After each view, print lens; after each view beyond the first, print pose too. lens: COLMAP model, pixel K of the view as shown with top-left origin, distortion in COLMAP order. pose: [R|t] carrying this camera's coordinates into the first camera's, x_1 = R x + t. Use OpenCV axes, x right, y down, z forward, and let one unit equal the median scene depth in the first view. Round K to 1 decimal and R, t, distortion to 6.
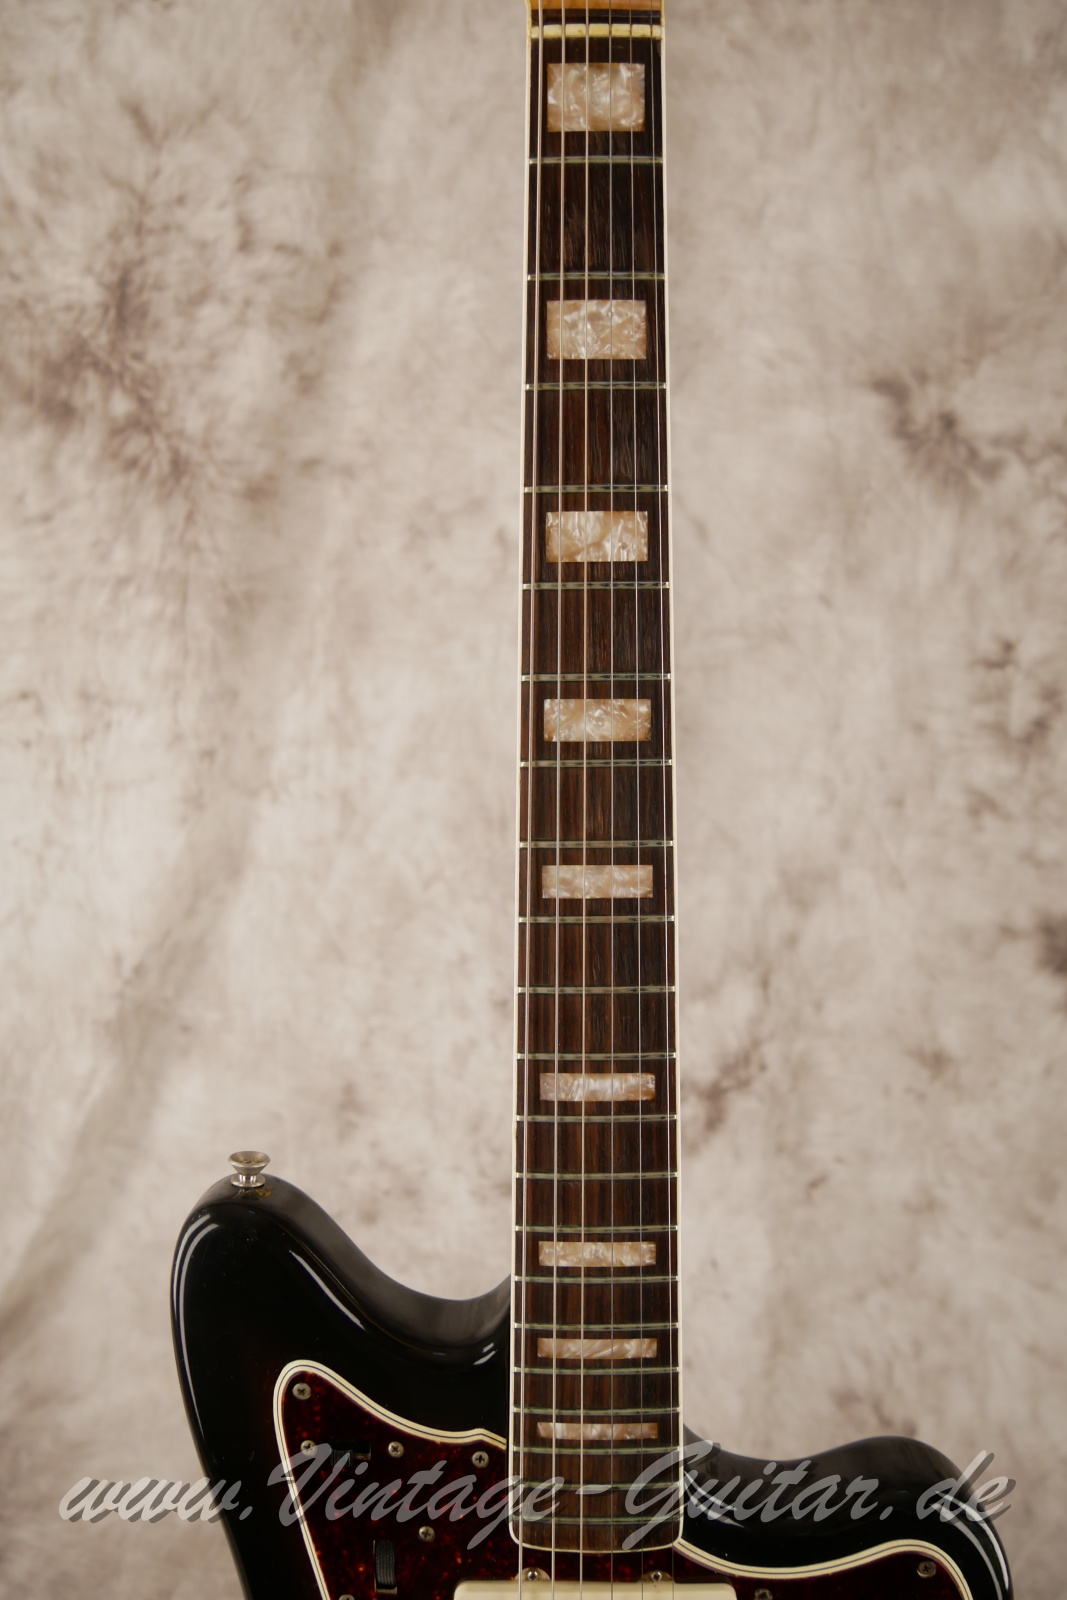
lens RADIAL K [[1341.8, 0, 537.2], [0, 1341.8, 831.6], [0, 0, 1]] dist [-0.047568, -0.013697]
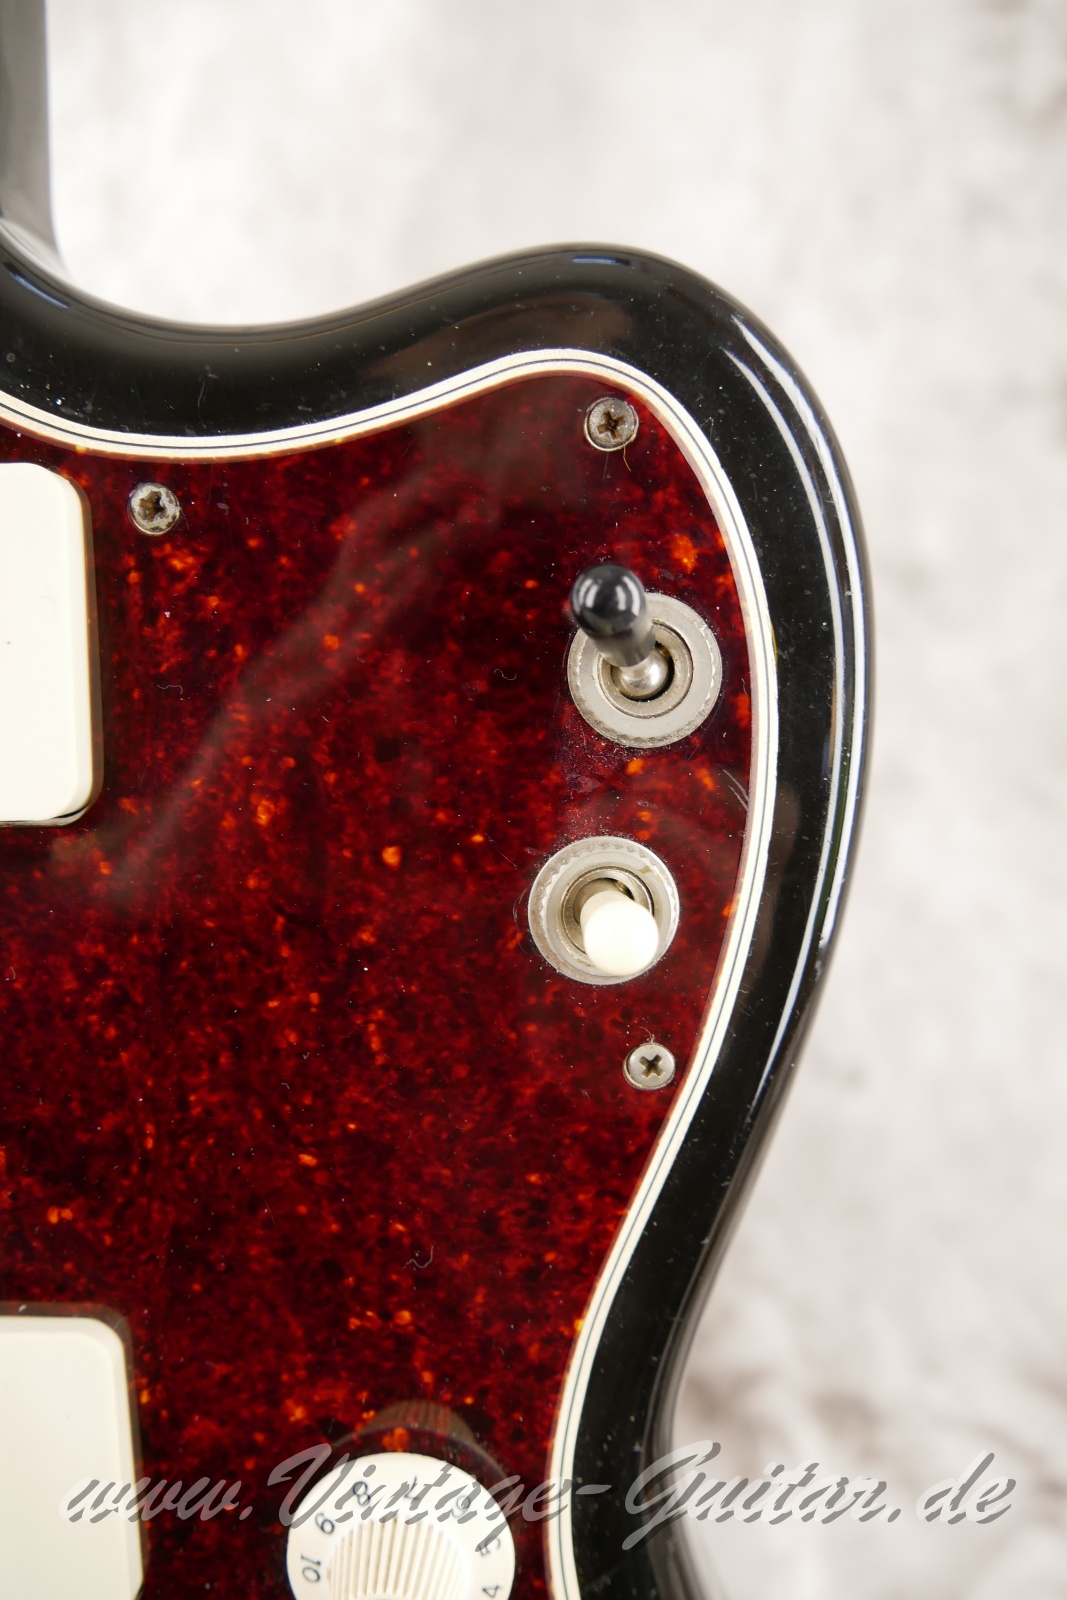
lens RADIAL K [[1341.8, 0, 537.2], [0, 1341.8, 831.6], [0, 0, 1]] dist [-0.047568, -0.013697]
pose [[0.999389, -0.002599, -0.034862, 0.291754], [0.003773, 0.999427, 0.033635, 0.664668], [0.034754, -0.033746, 0.998826, 0.644998]]
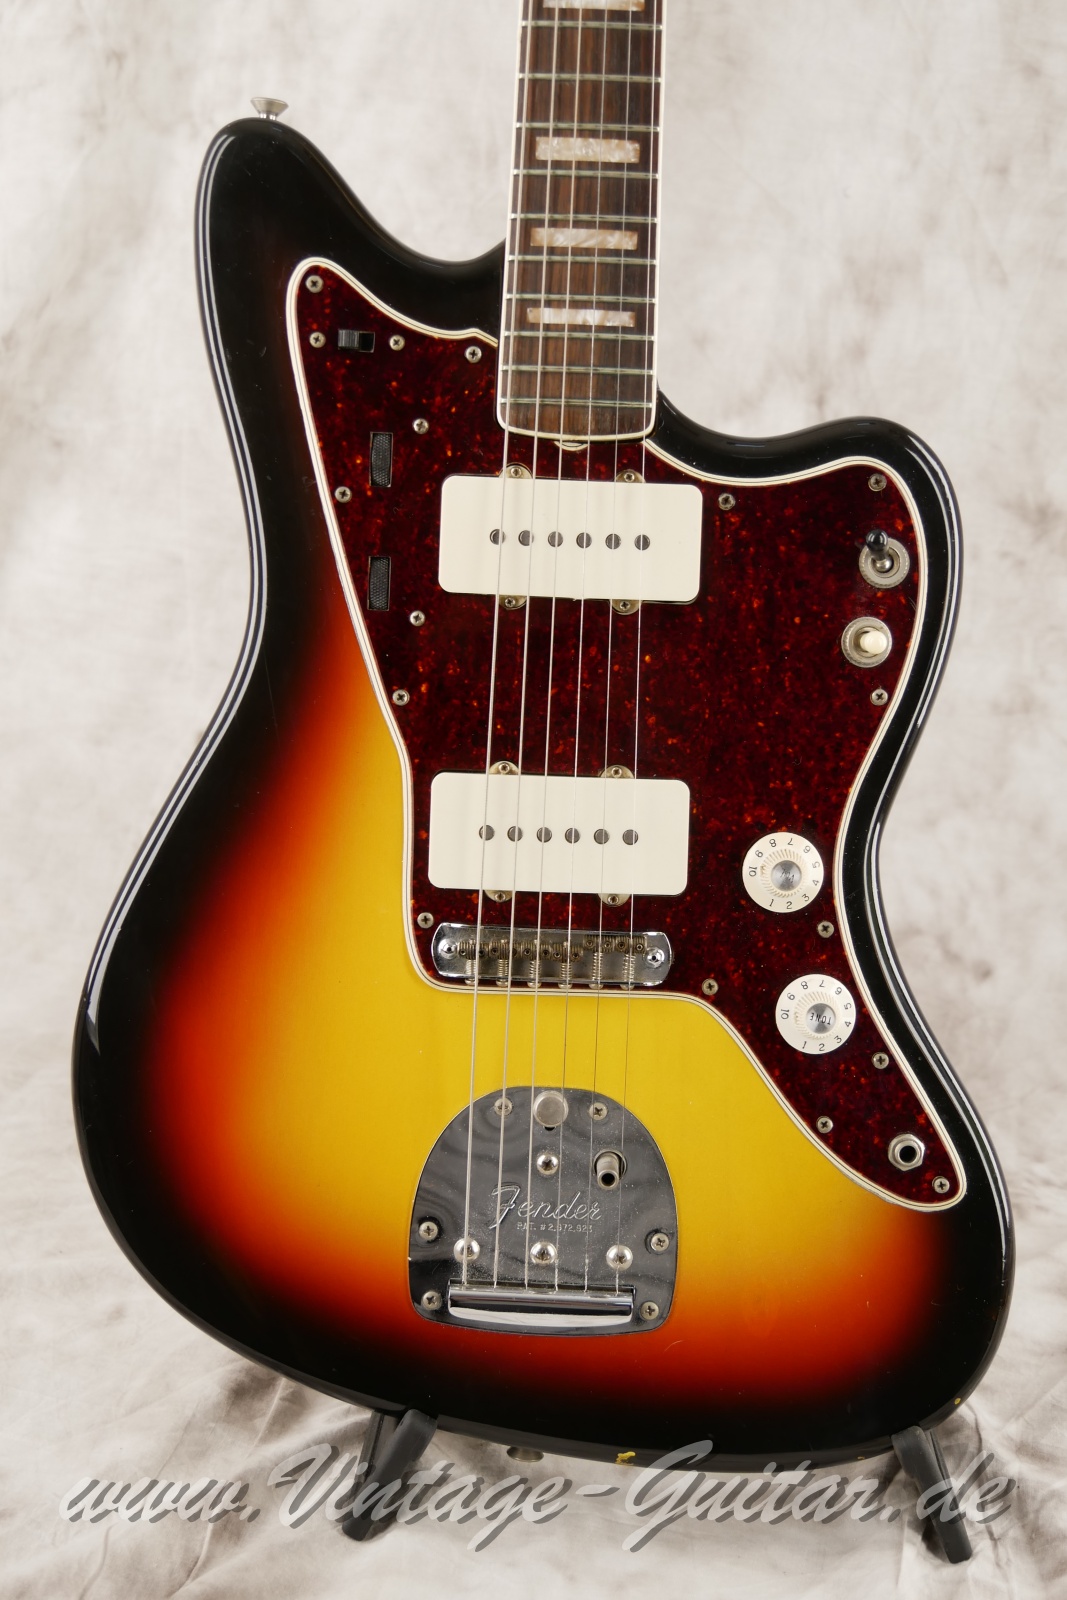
lens RADIAL K [[2620.1, 0, 533.5], [0, 2620.1, 800.0], [0, 0, 1]] dist [0.039254, -0.055453]
pose [[0.998991, 0.043911, 0.009376, 0.002780], [-0.043703, 0.998817, -0.021310, 0.891235], [-0.010301, 0.020878, 0.999729, -1.175597]]
